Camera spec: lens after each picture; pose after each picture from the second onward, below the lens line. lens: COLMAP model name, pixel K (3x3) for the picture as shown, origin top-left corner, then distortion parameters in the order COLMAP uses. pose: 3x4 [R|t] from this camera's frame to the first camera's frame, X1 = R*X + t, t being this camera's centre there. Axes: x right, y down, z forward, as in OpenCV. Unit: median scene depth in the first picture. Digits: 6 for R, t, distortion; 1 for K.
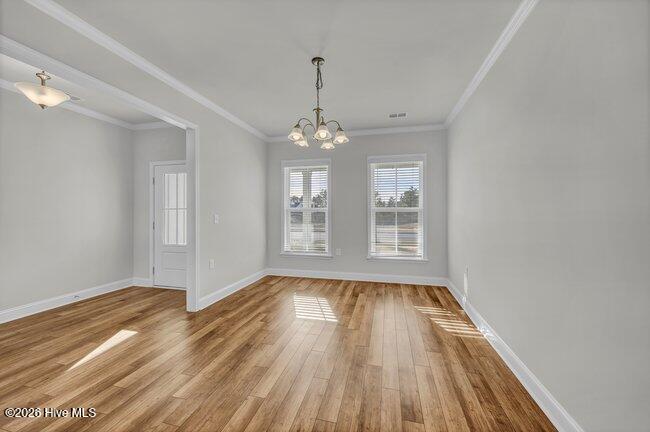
lens RADIAL K [[251.5, 0, 325.7], [0, 251.5, 212.9], [0, 0, 1]] dist [-0.002543, -0.000373]
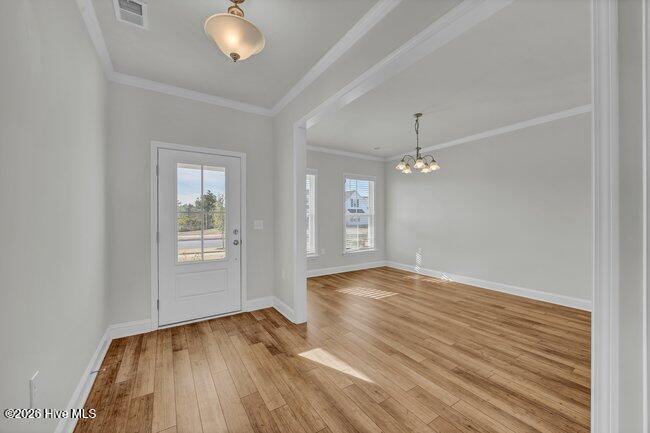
lens RADIAL K [[251.5, 0, 326.0], [0, 251.5, 220.1], [0, 0, 1]] dist [-0.002543, -0.000373]
pose [[0.687133, -0.008862, 0.726477, -1.148180], [0.002963, 0.999951, 0.009396, -0.000431], [-0.726525, -0.004303, 0.687126, 0.287280]]
